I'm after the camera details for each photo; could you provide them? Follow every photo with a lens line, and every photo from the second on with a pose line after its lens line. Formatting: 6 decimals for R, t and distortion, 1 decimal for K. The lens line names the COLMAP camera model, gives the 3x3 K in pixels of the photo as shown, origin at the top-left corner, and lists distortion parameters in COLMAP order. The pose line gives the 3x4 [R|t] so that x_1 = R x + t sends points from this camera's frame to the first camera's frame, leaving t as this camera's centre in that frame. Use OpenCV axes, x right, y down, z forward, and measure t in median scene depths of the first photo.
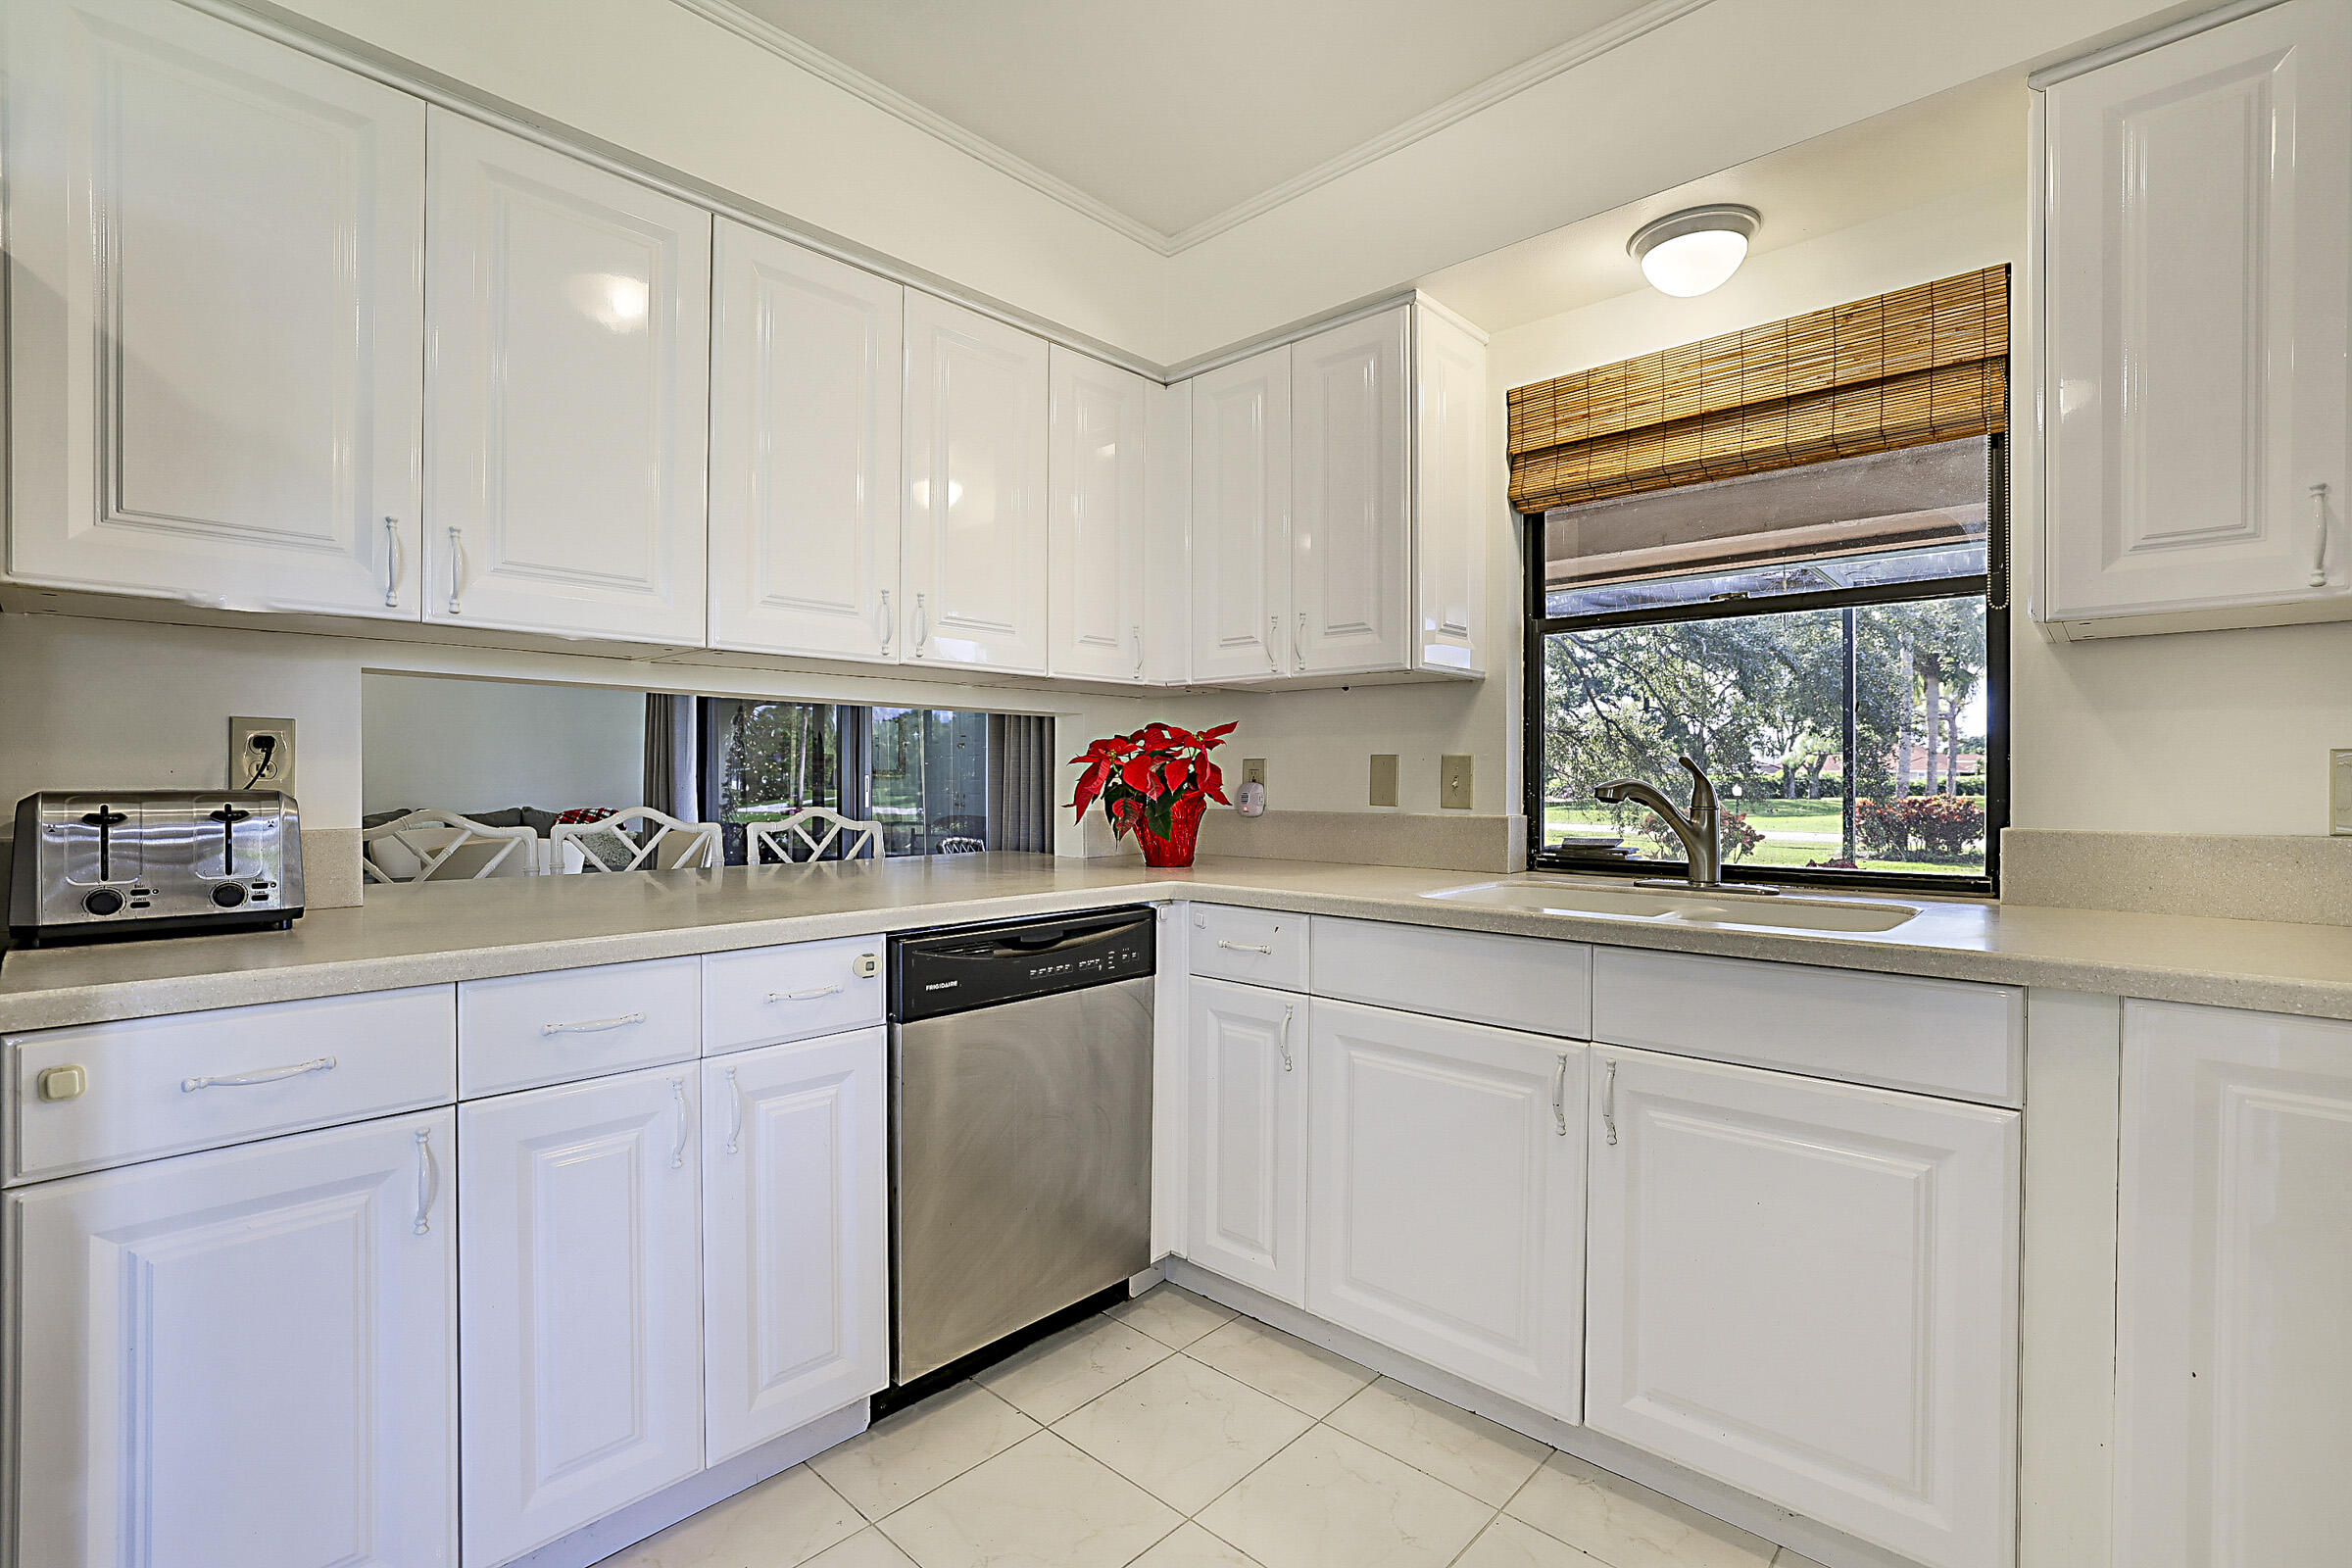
lens RADIAL K [[1094.7, 0, 1176.0], [0, 1094.7, 784.0], [0, 0, 1]] dist [-0.012975, 0.000072]
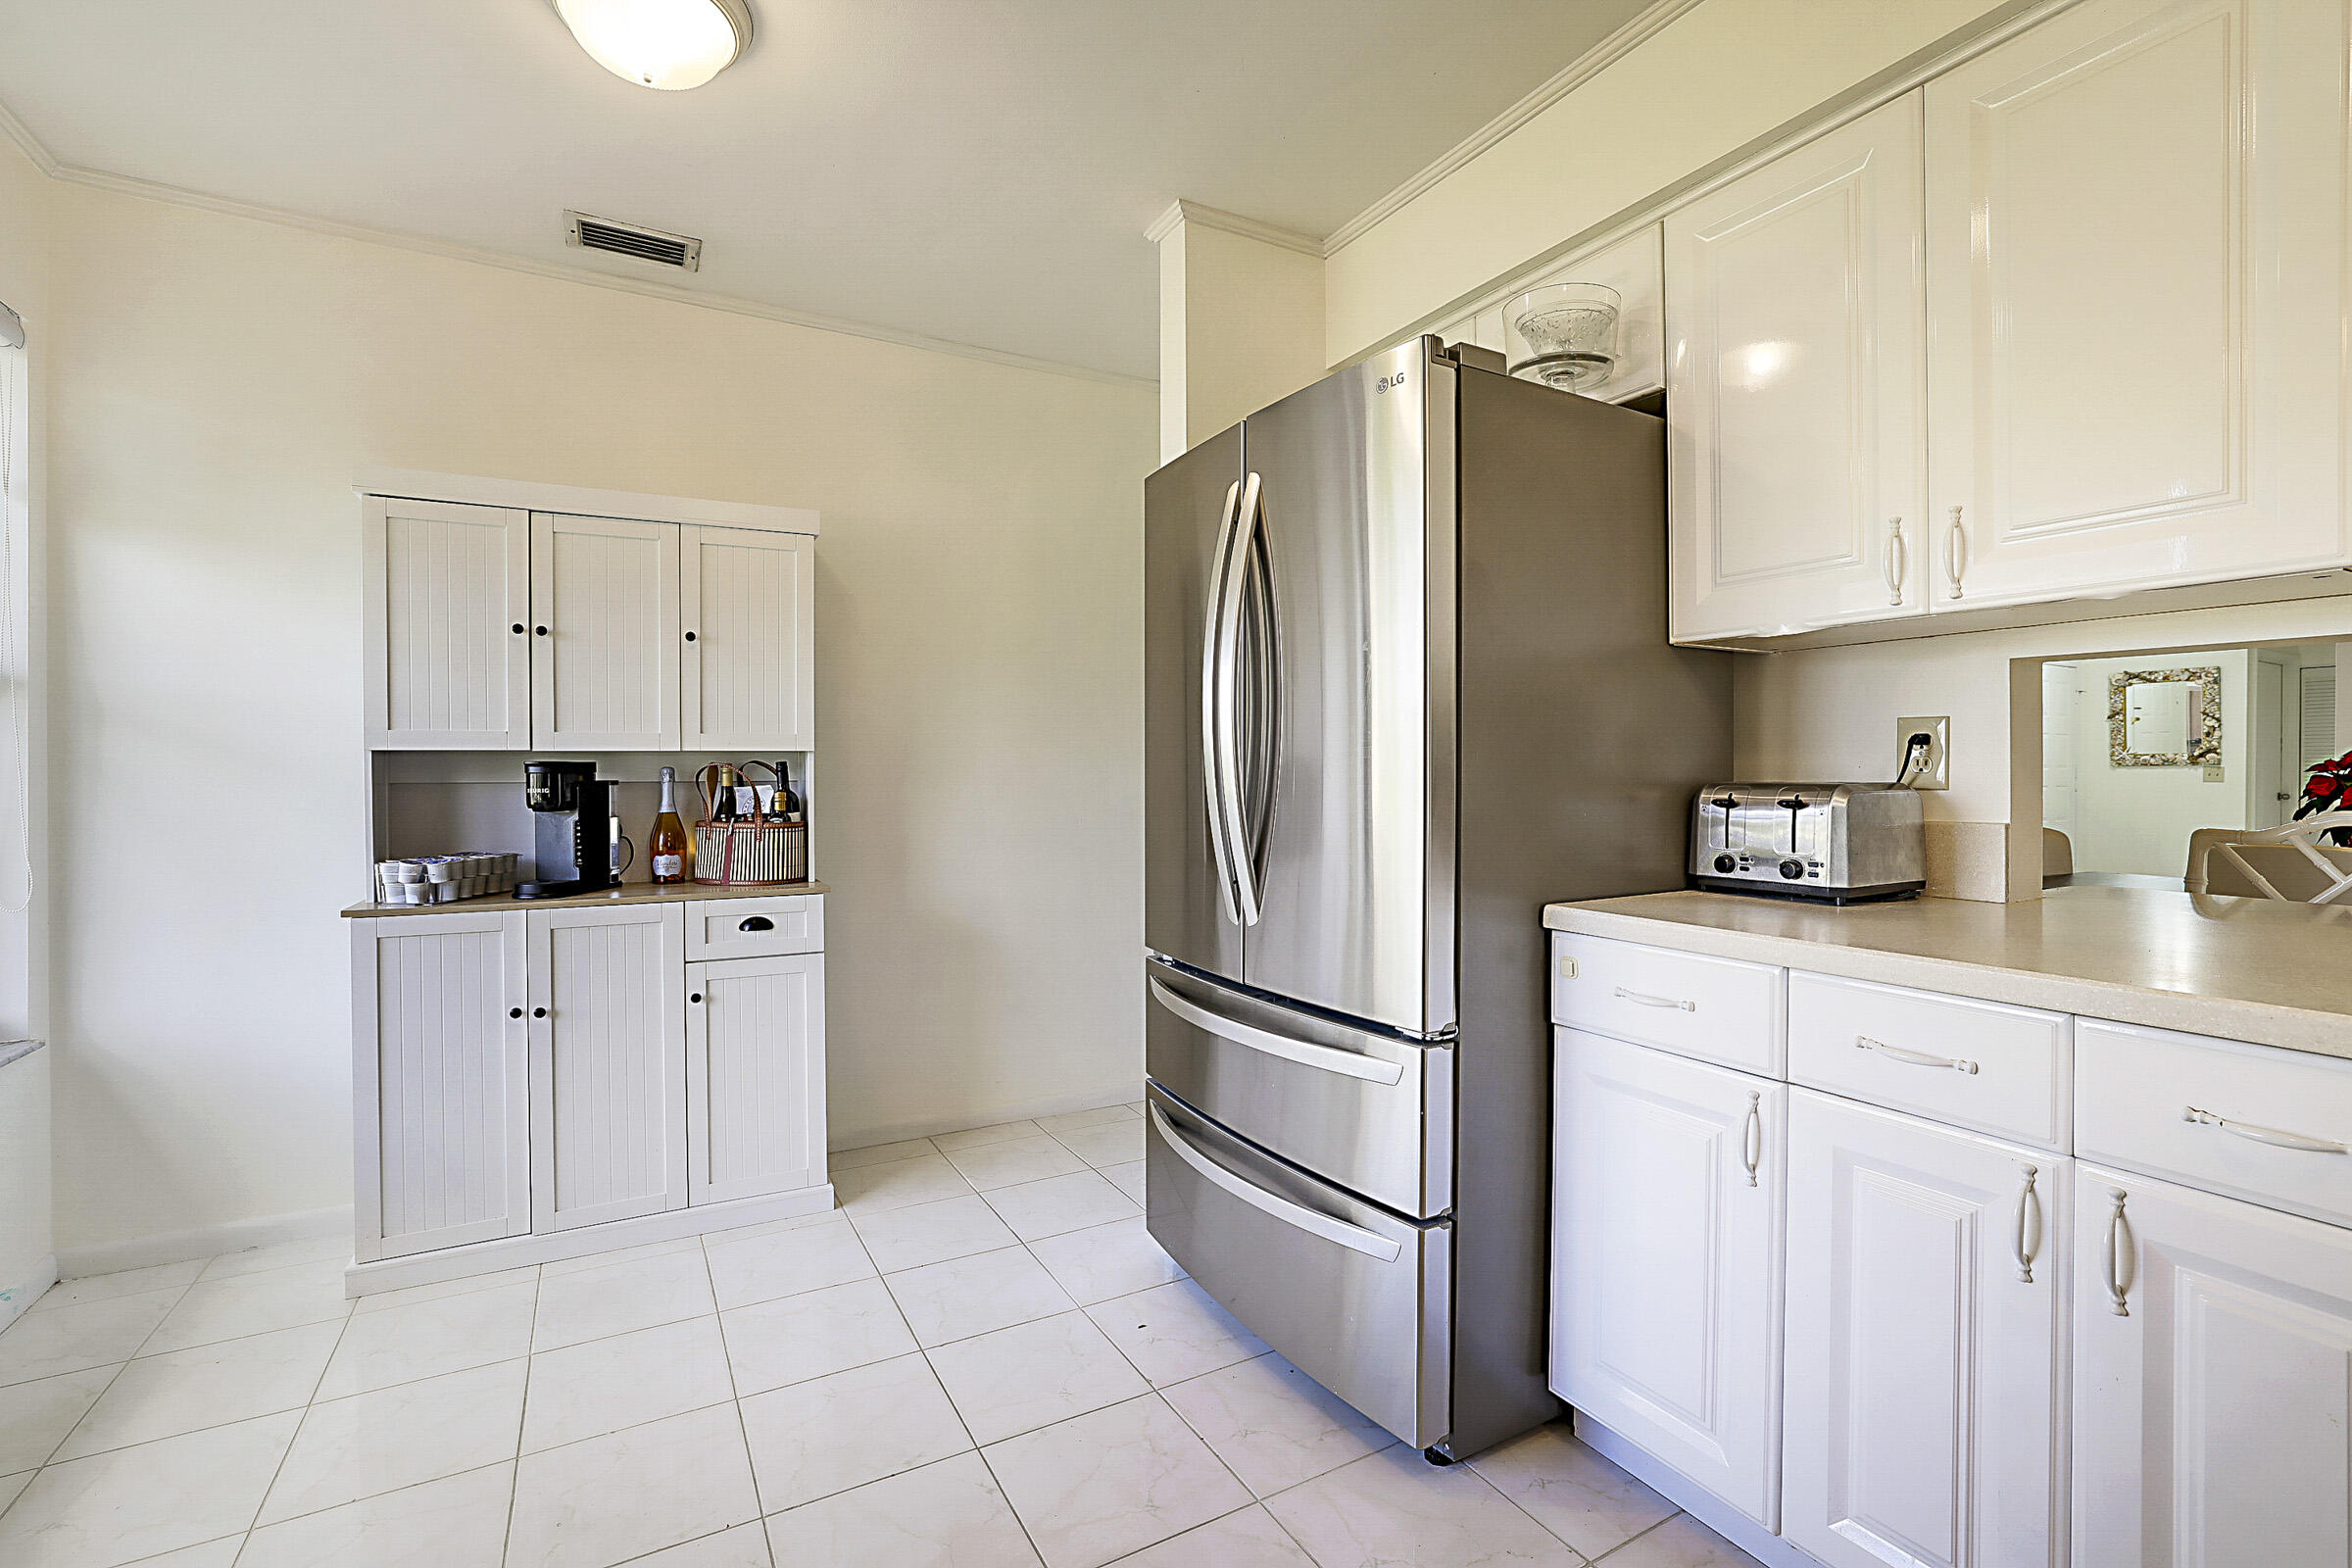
lens RADIAL K [[1034.3, 0, 1176.0], [0, 1034.3, 784.0], [0, 0, 1]] dist [-0.025857, 0.000062]
pose [[-0.317753, 0.009972, -0.948121, 0.426338], [-0.002625, 0.999932, 0.011396, -0.004358], [0.948170, 0.006110, -0.317705, 0.697155]]
